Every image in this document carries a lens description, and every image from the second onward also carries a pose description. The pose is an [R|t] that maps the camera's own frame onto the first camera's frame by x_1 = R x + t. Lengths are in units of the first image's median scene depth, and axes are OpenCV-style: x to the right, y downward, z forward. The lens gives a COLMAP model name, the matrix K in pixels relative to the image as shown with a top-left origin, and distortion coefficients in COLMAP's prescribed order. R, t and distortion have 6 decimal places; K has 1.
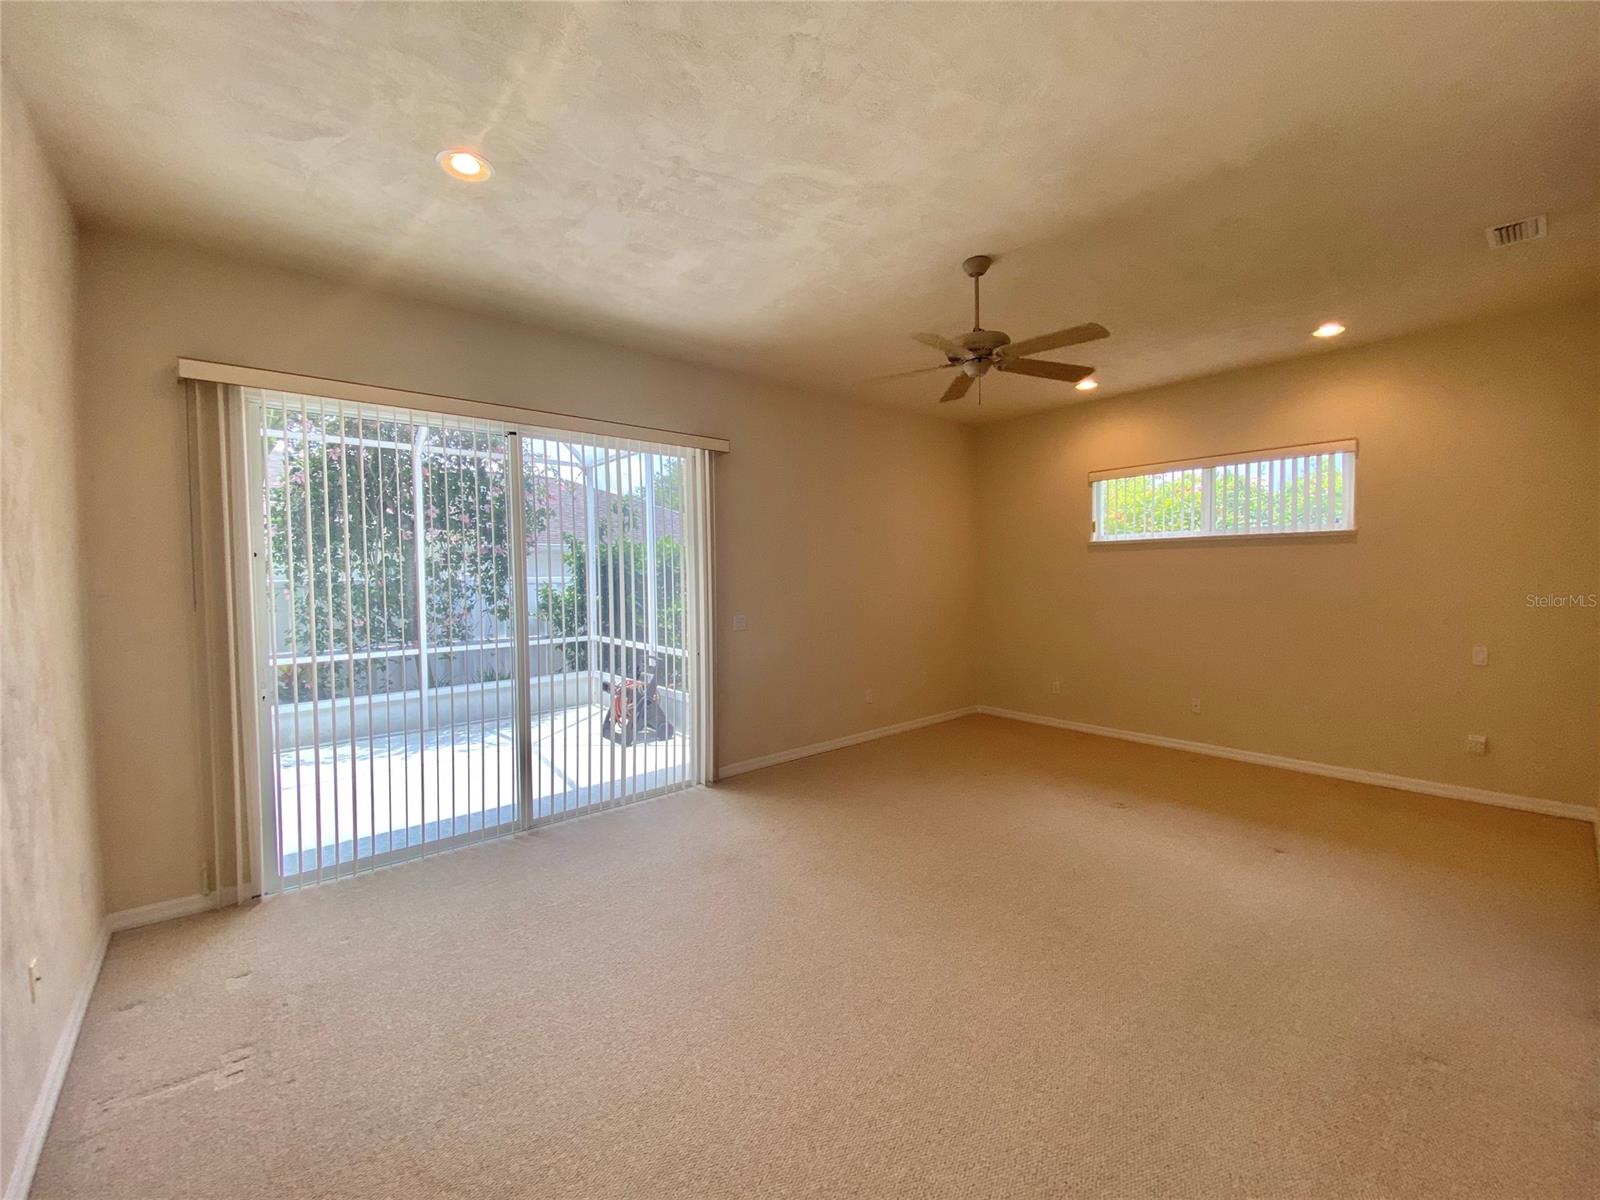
lens RADIAL K [[653.1, 0, 792.1], [0, 653.1, 599.0], [0, 0, 1]] dist [0.017282, -0.019538]
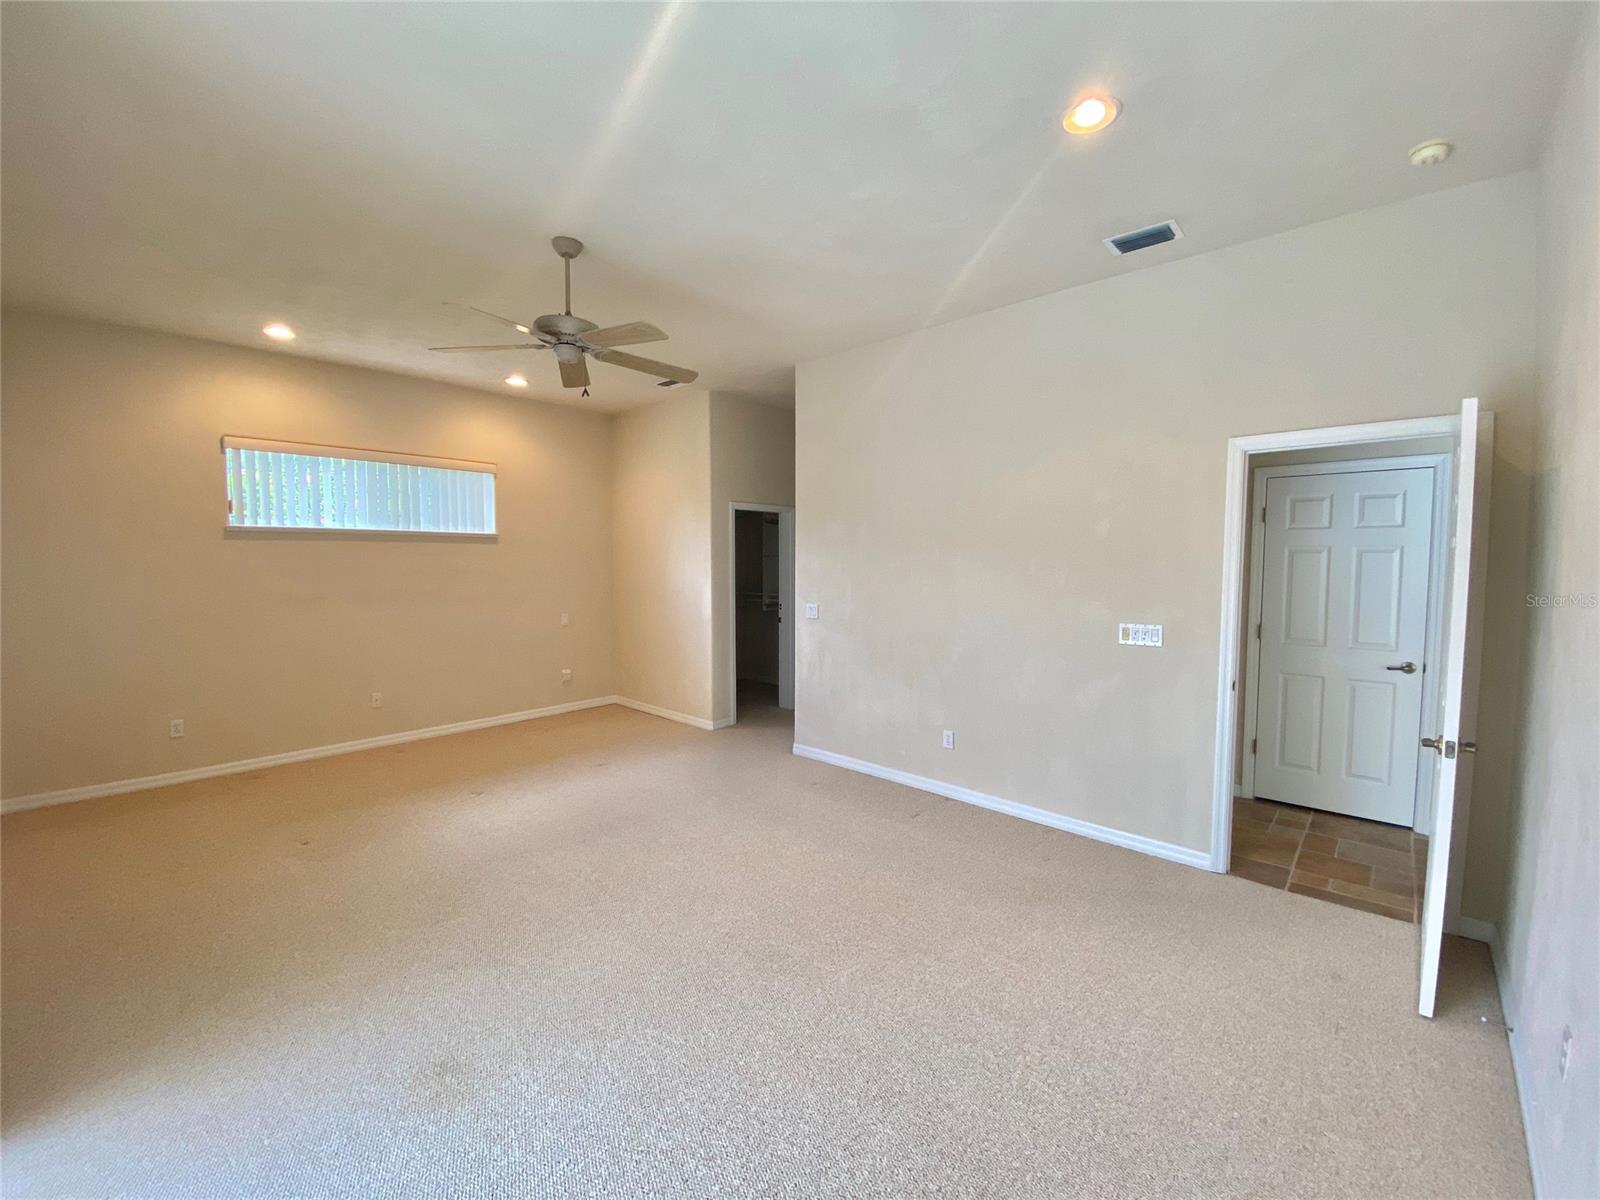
lens RADIAL K [[653.1, 0, 792.1], [0, 653.1, 599.0], [0, 0, 1]] dist [0.017282, -0.019538]
pose [[-0.134831, -0.047898, 0.989710, -0.463199], [0.036633, 0.997907, 0.053285, -0.020950], [-0.990191, 0.043441, -0.132794, 0.519419]]
